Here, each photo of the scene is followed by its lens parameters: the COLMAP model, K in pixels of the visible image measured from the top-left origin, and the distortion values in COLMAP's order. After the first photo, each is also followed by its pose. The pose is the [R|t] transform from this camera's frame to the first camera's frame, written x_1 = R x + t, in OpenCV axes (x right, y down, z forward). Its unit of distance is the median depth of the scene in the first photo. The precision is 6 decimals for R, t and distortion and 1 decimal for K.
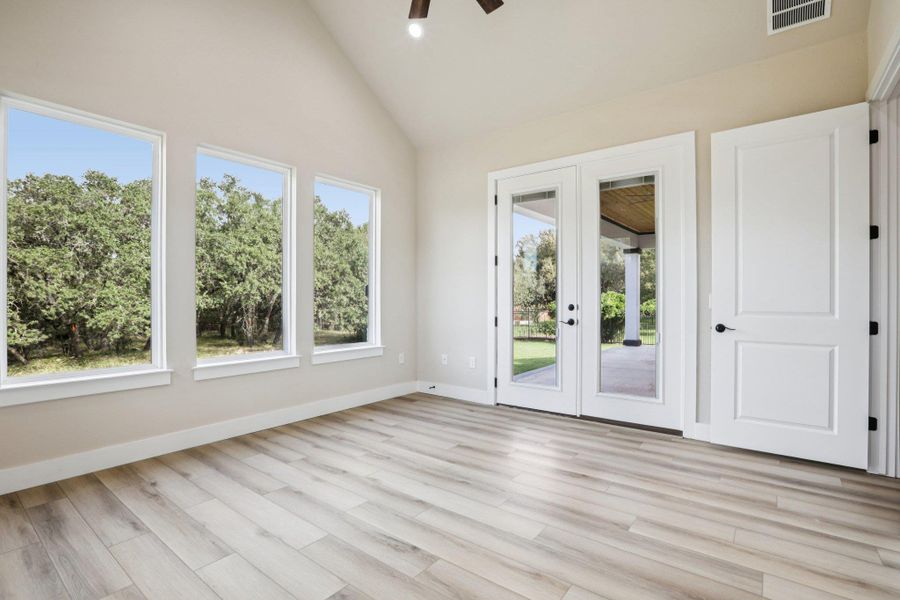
lens RADIAL K [[426.8, 0, 453.3], [0, 426.8, 302.9], [0, 0, 1]] dist [-0.013542, 0.001364]
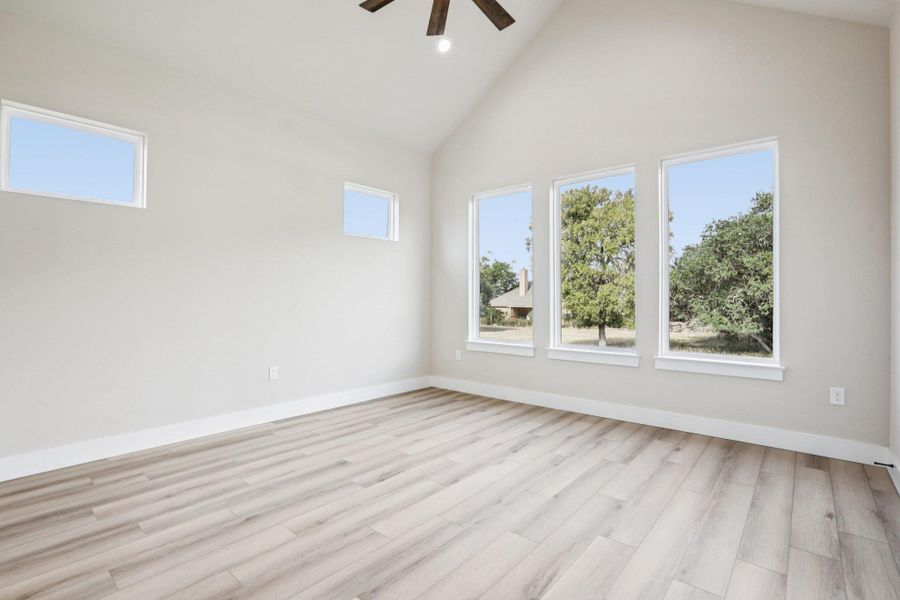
lens RADIAL K [[426.8, 0, 454.4], [0, 426.8, 299.0], [0, 0, 1]] dist [-0.013542, 0.001364]
pose [[-0.055336, -0.003026, -0.998463, 0.755088], [-0.001139, 0.999995, -0.002967, 0.001459], [0.998467, 0.000973, -0.055339, 0.783886]]
